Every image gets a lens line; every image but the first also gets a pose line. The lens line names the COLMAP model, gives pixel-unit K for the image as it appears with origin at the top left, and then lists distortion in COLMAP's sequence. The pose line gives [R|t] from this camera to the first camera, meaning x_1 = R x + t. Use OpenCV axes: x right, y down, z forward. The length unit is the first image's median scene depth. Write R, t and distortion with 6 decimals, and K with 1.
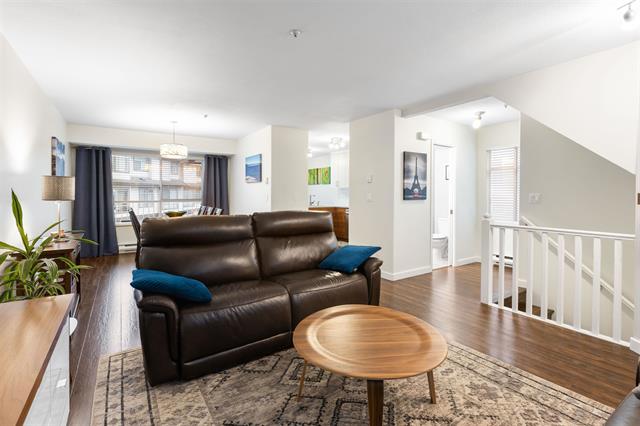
lens RADIAL K [[305.8, 0, 306.2], [0, 305.8, 192.7], [0, 0, 1]] dist [0.023535, -0.000031]
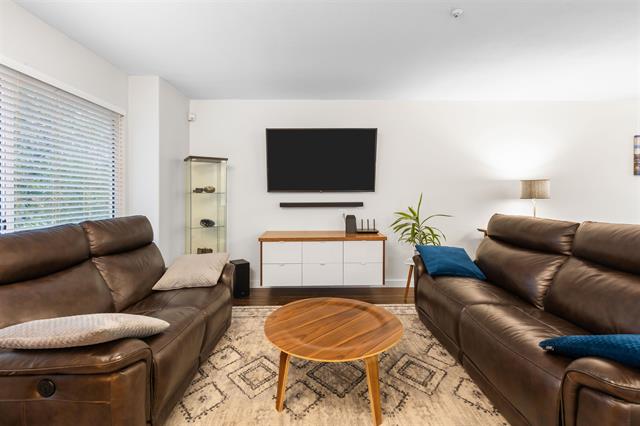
lens RADIAL K [[292.2, 0, 320.4], [0, 292.2, 194.8], [0, 0, 1]] dist [-0.000473, -0.000032]
pose [[-0.515464, 0.000321, -0.856911, 0.348548], [0.004646, 0.999986, -0.002421, 0.003604], [0.856899, -0.005229, -0.515459, 0.437425]]
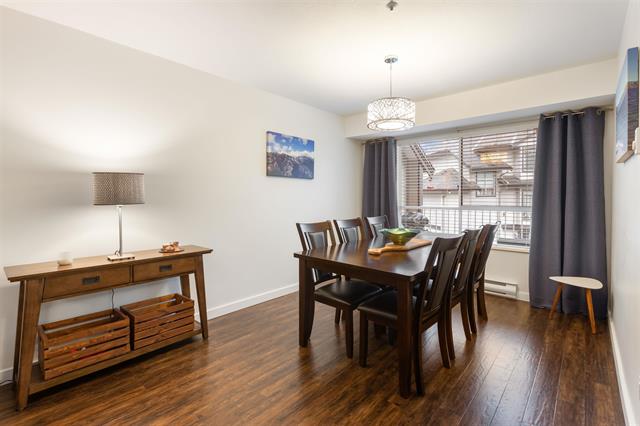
lens RADIAL K [[293.1, 0, 320.8], [0, 293.1, 202.3], [0, 0, 1]] dist [-0.008705, -0.000246]
pose [[0.279263, 0.017518, -0.960055, 0.016121], [0.000746, 0.999829, 0.018461, 0.003145], [0.960214, -0.005871, 0.279202, 0.643643]]
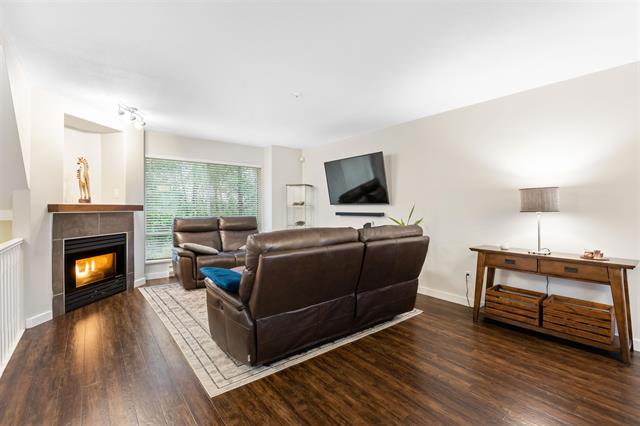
lens RADIAL K [[293.1, 0, 320.8], [0, 293.1, 202.3], [0, 0, 1]] dist [-0.008705, -0.000246]
pose [[-0.993533, -0.003839, -0.113481, 0.006055], [-0.001689, 0.999817, -0.019038, 0.006107], [0.113533, -0.018723, -0.993358, 0.933845]]
